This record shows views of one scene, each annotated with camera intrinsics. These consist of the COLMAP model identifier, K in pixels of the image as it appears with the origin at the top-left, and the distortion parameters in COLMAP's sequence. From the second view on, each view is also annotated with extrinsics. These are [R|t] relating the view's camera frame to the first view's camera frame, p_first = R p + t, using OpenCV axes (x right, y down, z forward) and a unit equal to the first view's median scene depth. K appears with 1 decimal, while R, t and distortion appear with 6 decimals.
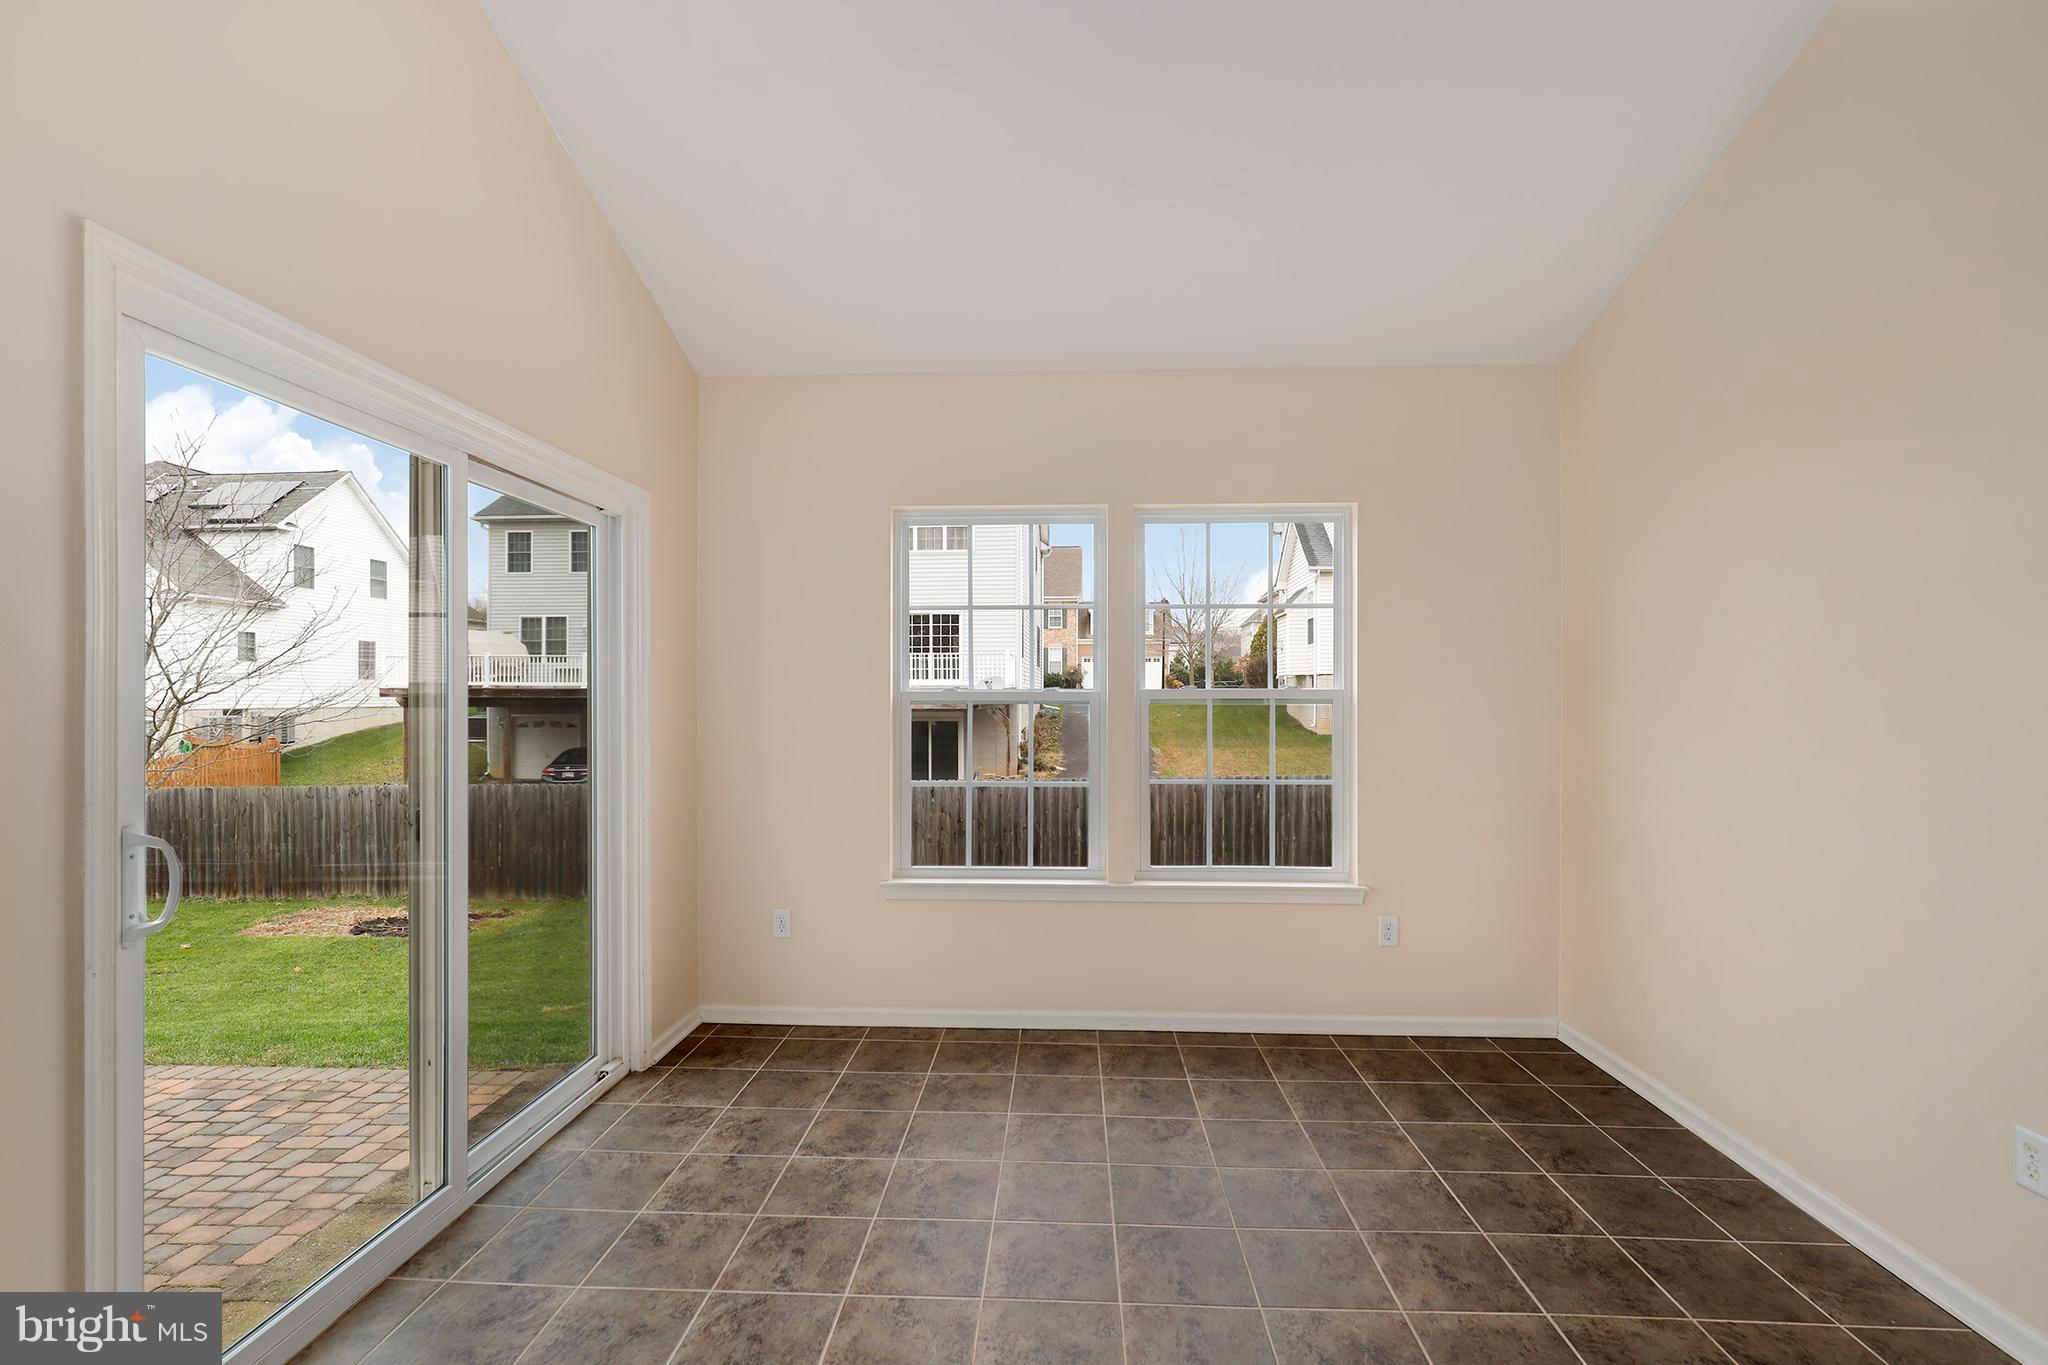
lens RADIAL K [[932.0, 0, 1027.4], [0, 932.0, 691.3], [0, 0, 1]] dist [0.004706, -0.000316]
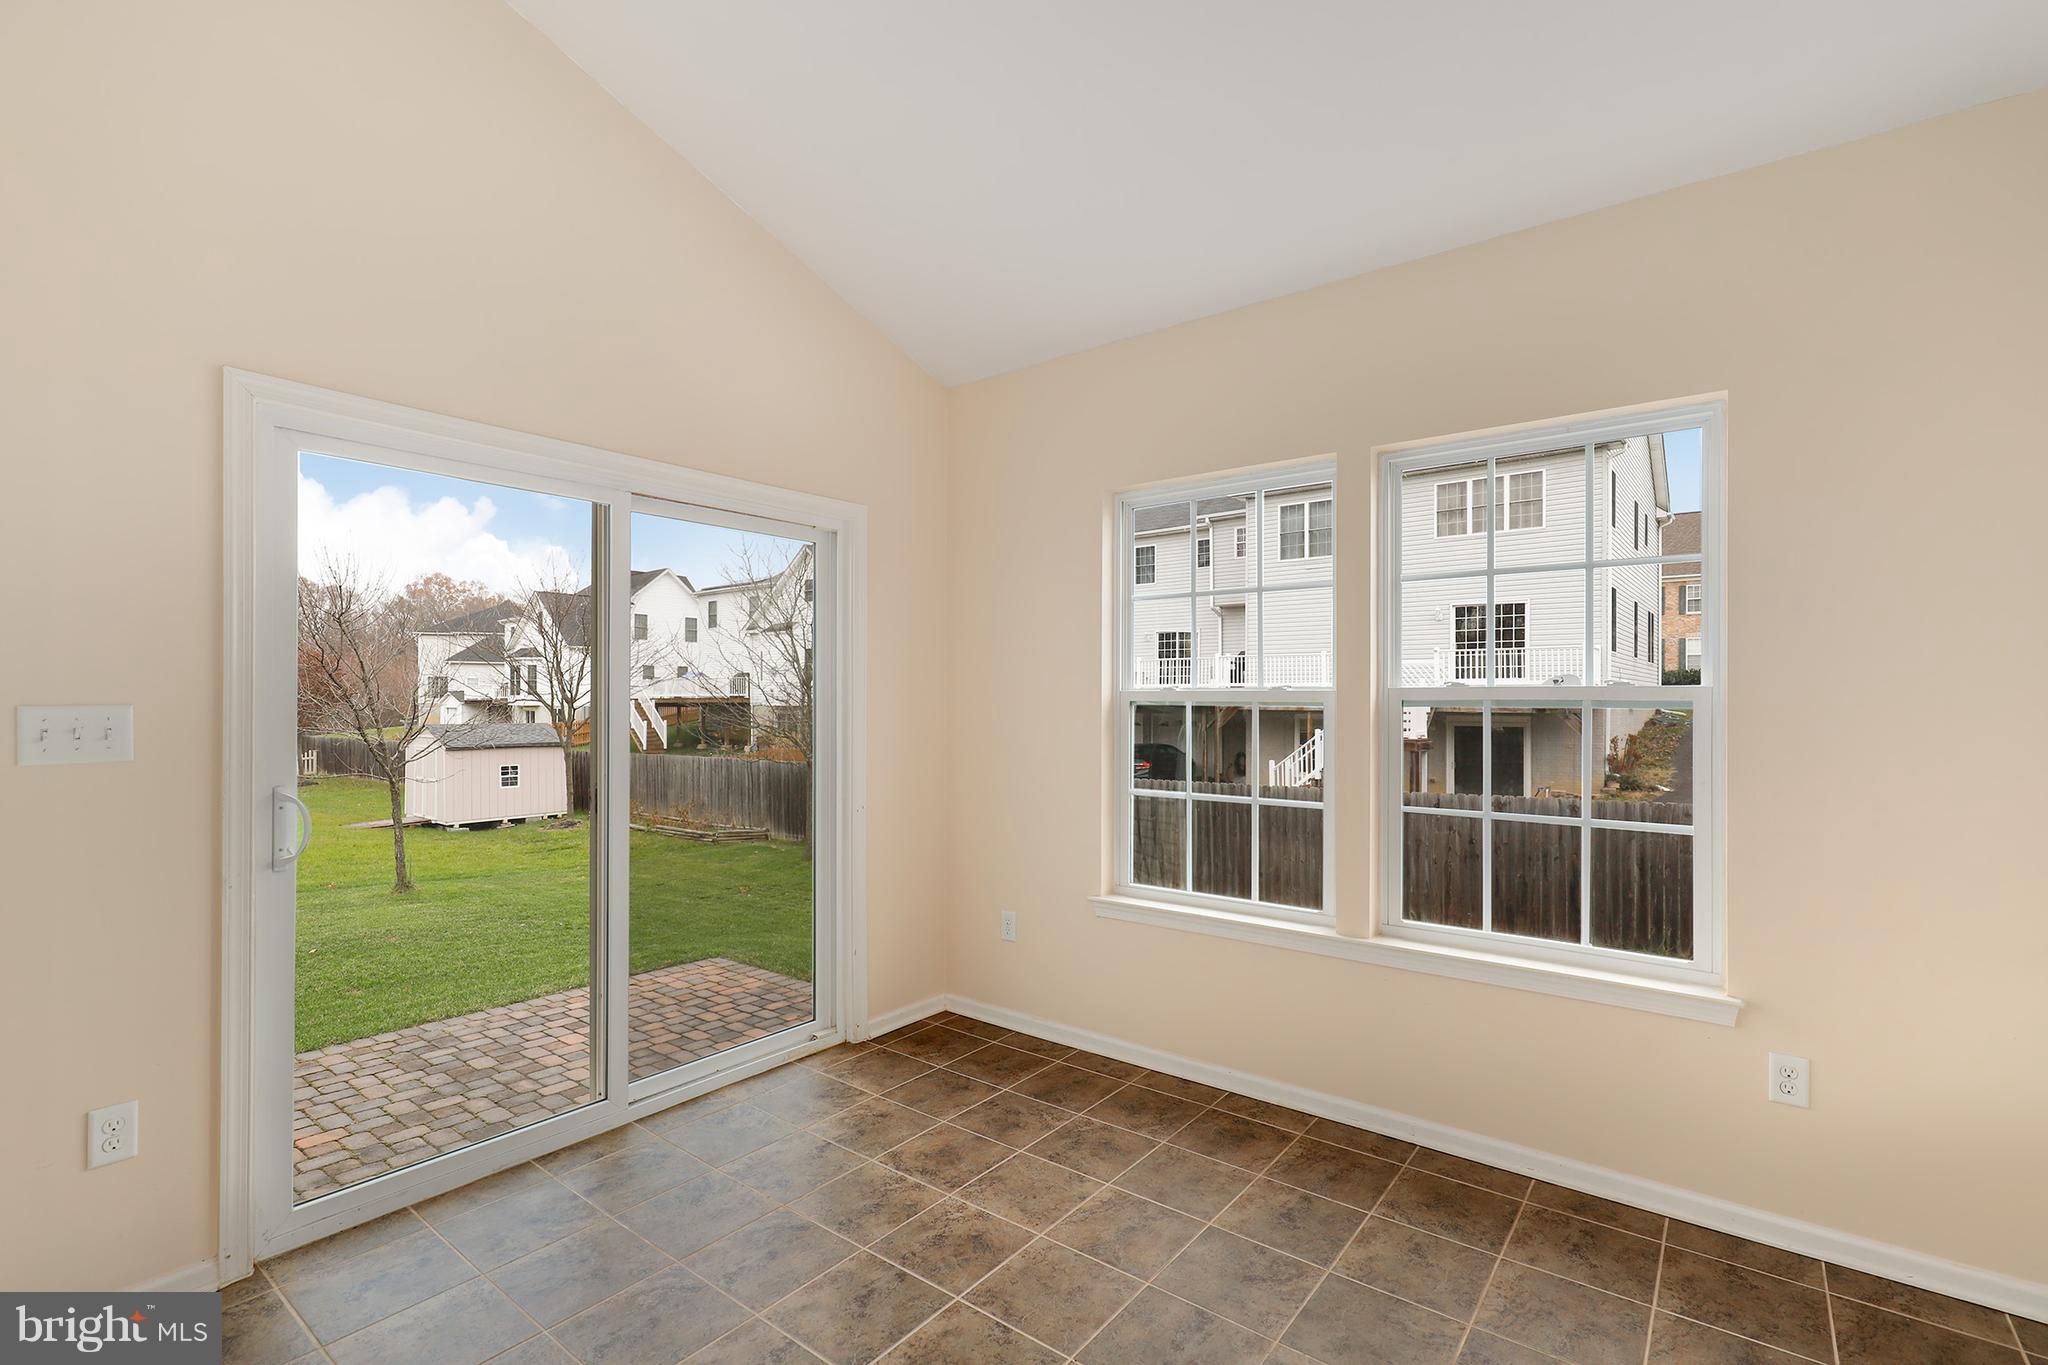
lens RADIAL K [[932.0, 0, 1027.4], [0, 932.0, 691.3], [0, 0, 1]] dist [0.004706, -0.000316]
pose [[0.818339, -0.001949, -0.574733, 0.342721], [0.001070, 0.999998, -0.001867, 0.001539], [0.574735, 0.000913, 0.818339, 0.213534]]
